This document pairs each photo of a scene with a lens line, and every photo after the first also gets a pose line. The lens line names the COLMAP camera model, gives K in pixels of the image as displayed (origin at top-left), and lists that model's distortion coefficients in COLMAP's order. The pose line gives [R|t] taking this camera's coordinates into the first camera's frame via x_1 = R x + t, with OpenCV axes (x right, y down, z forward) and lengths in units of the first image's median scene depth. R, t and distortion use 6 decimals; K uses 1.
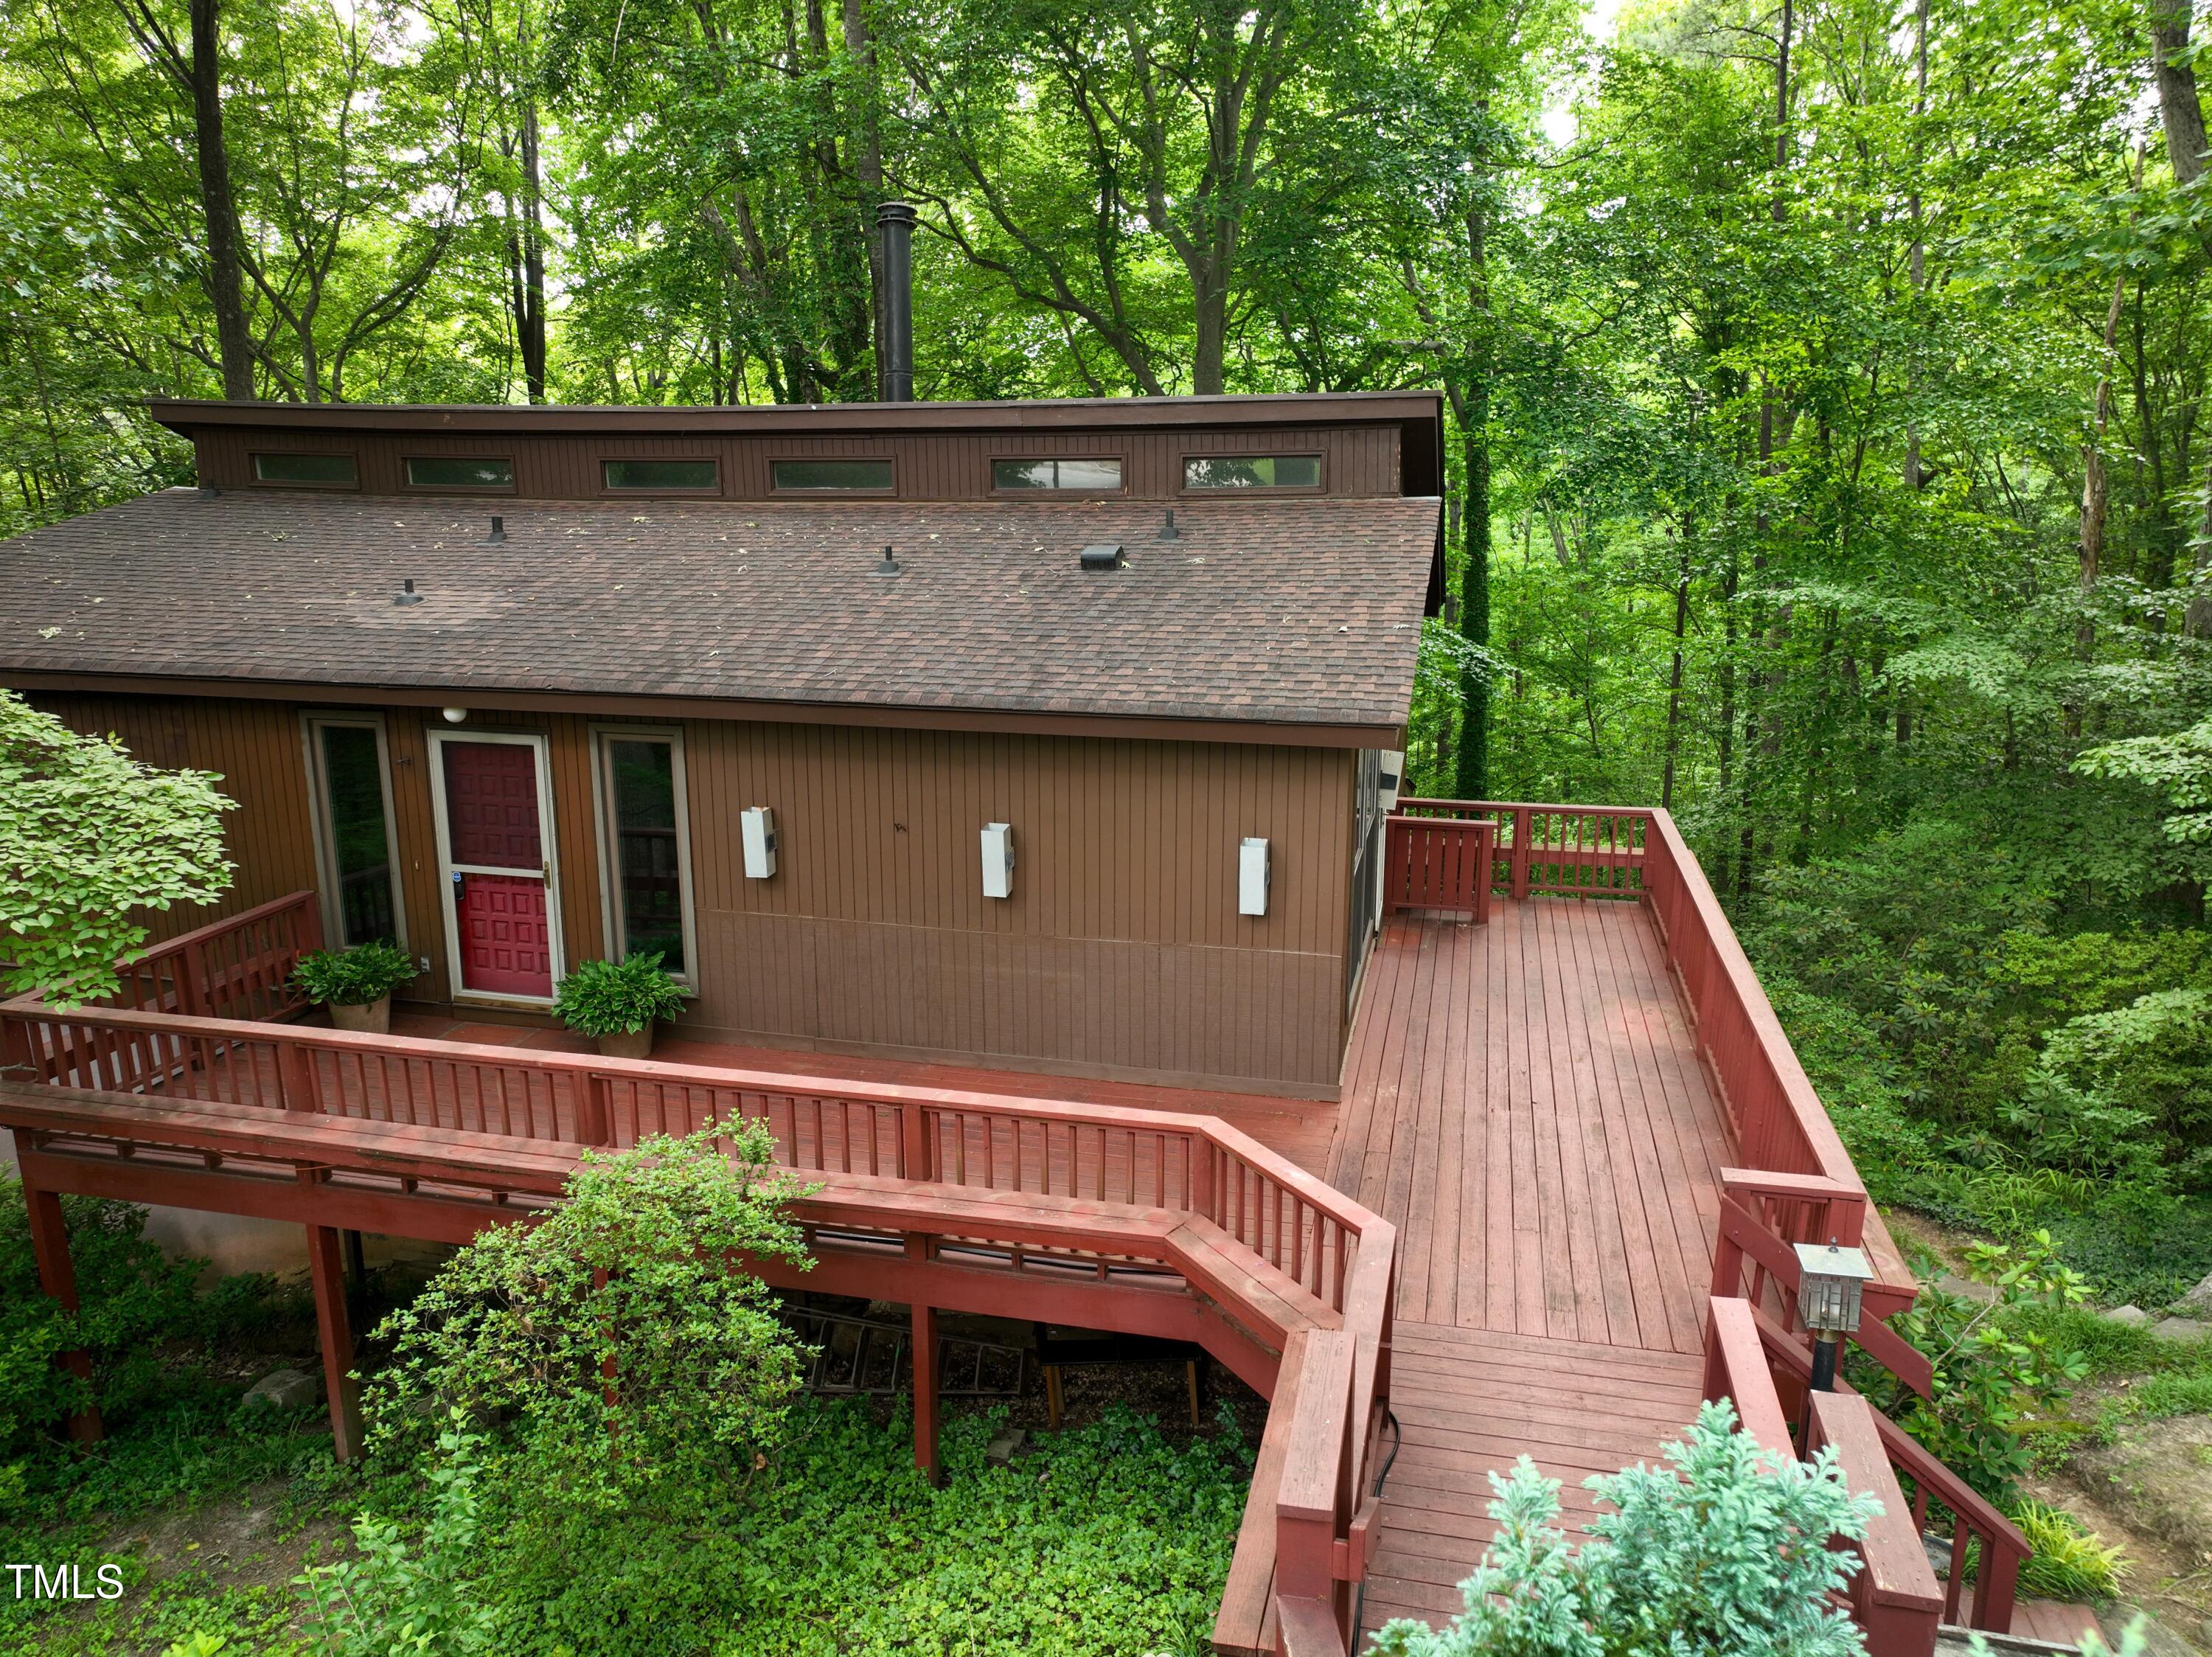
lens RADIAL K [[1557.6, 0, 1107.1], [0, 1557.6, 833.0], [0, 0, 1]] dist [-0.002445, 0.022115]
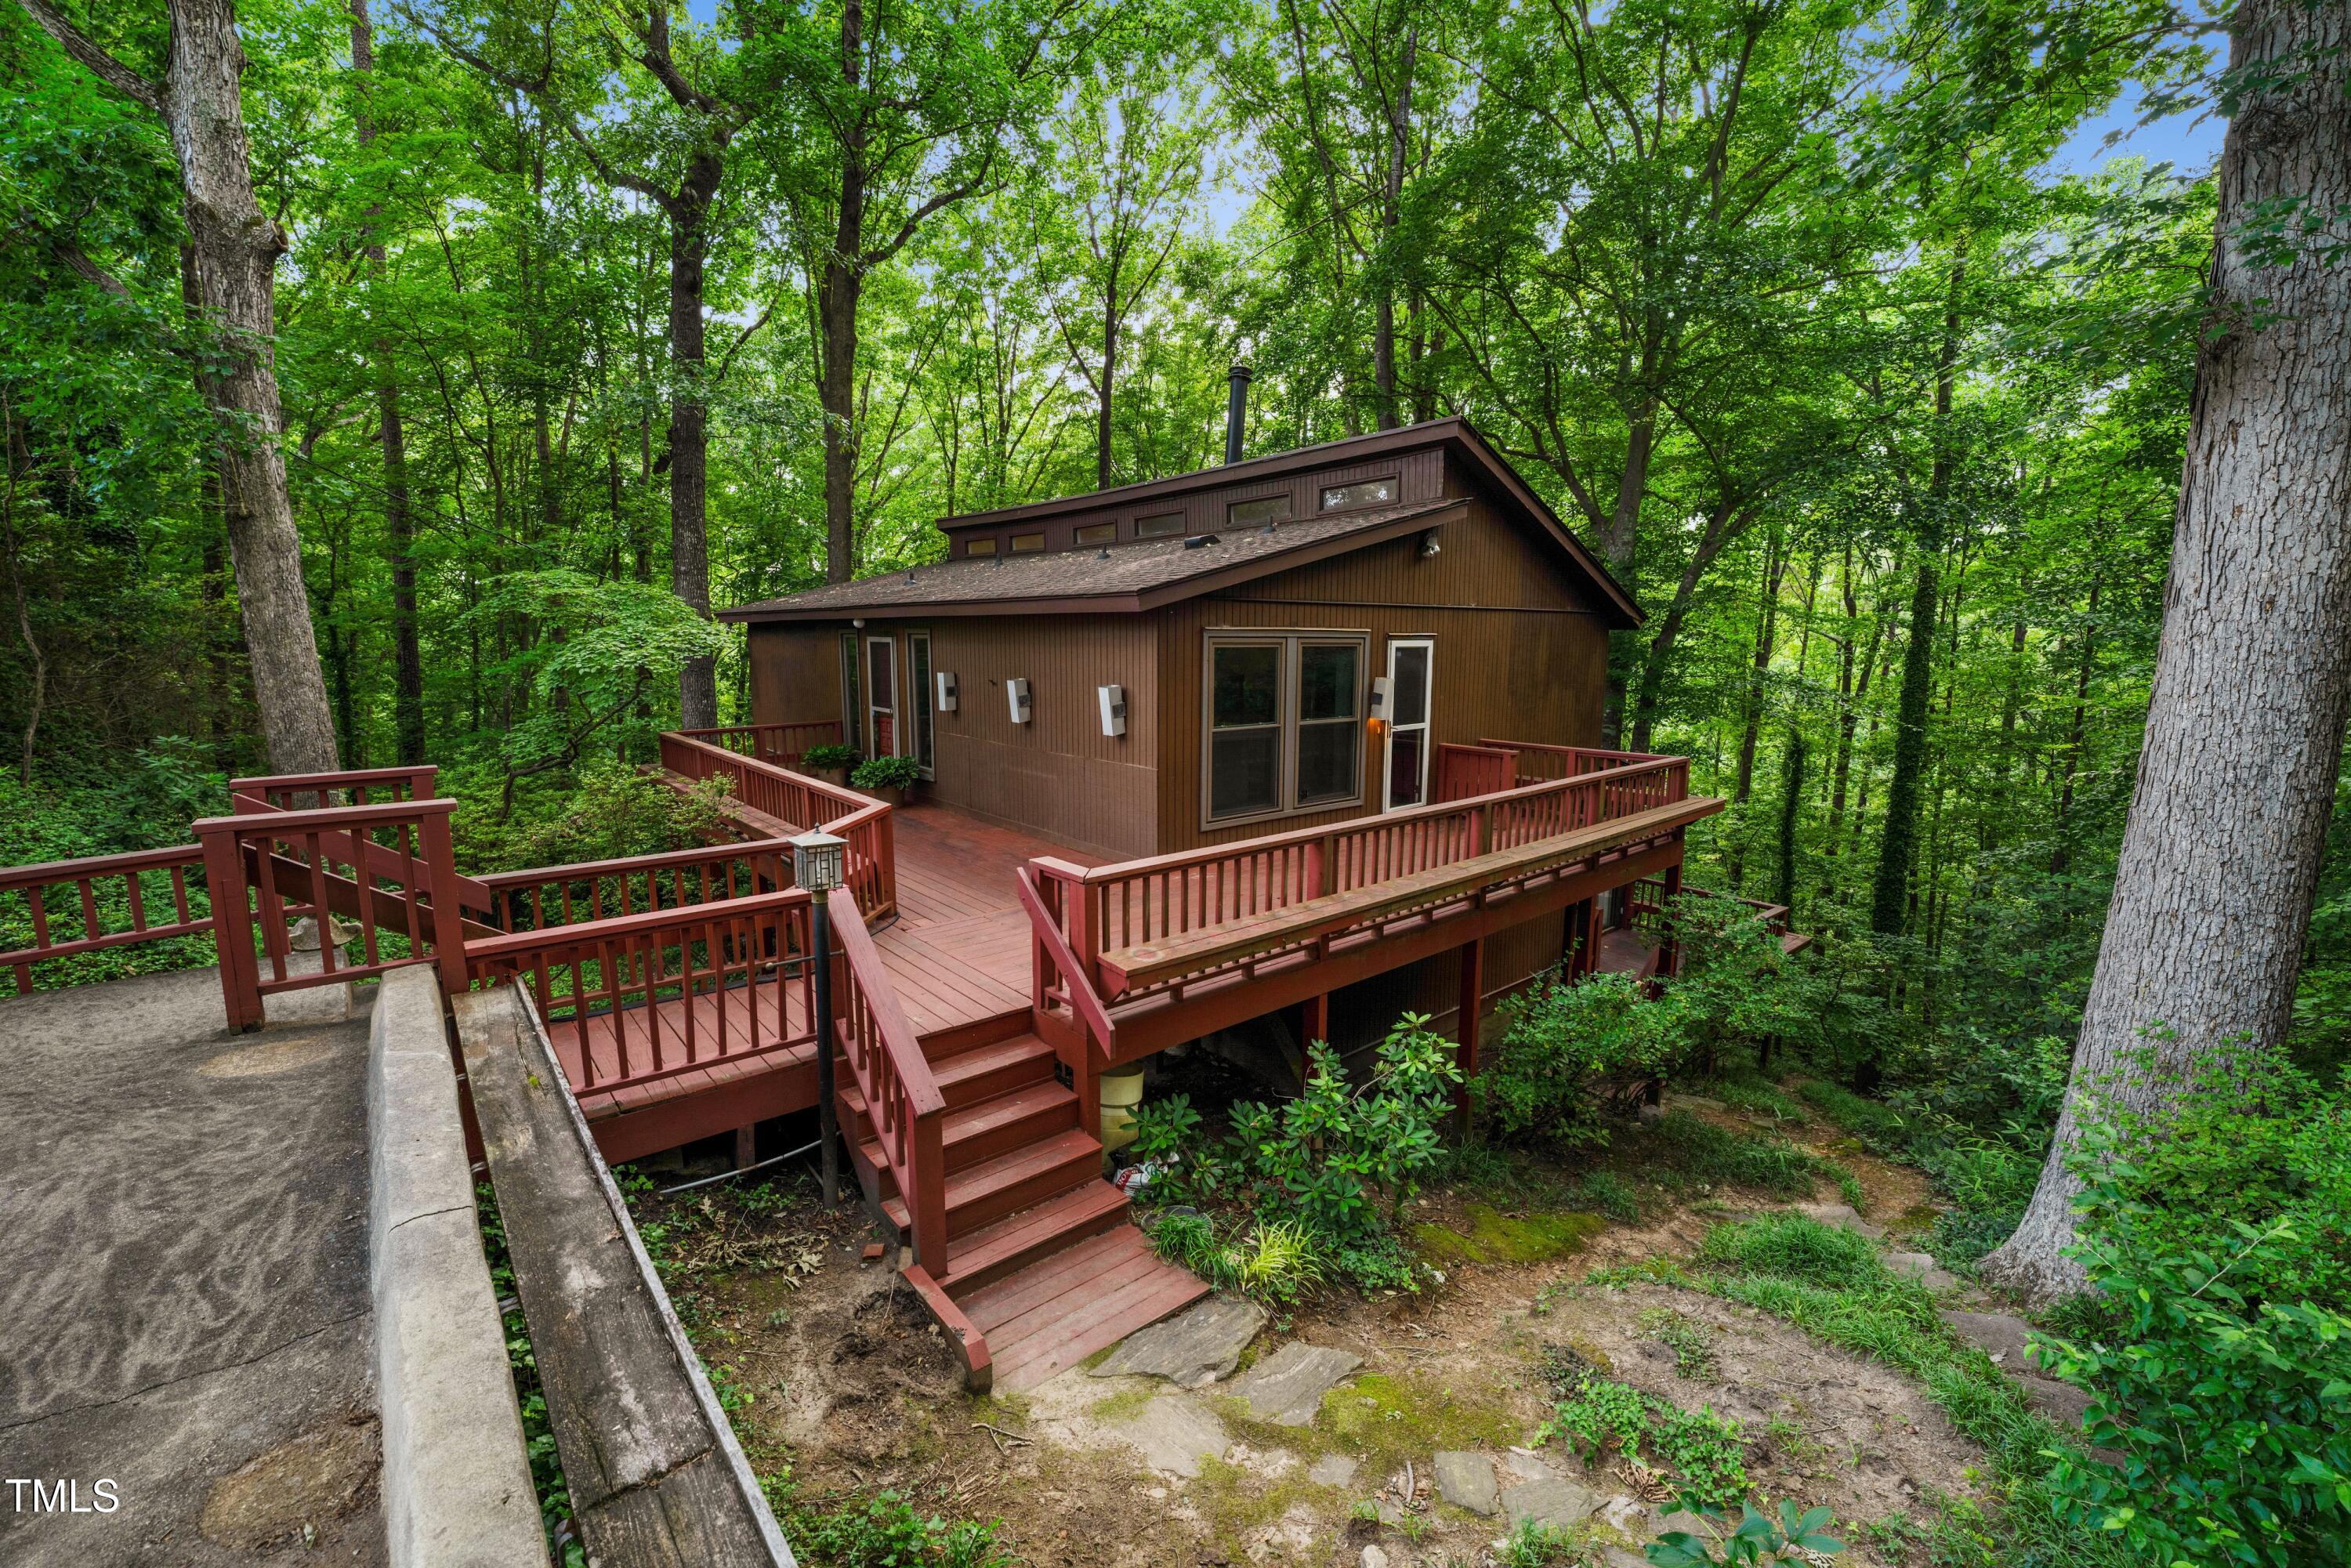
lens RADIAL K [[956.0, 0, 1154.6], [0, 956.0, 791.0], [0, 0, 1]] dist [-0.022741, 0.000419]
pose [[0.794322, 0.098277, -0.599496, 0.619823], [-0.139928, 0.989892, -0.023127, 0.108541], [0.591163, 0.102256, 0.800044, 0.268065]]
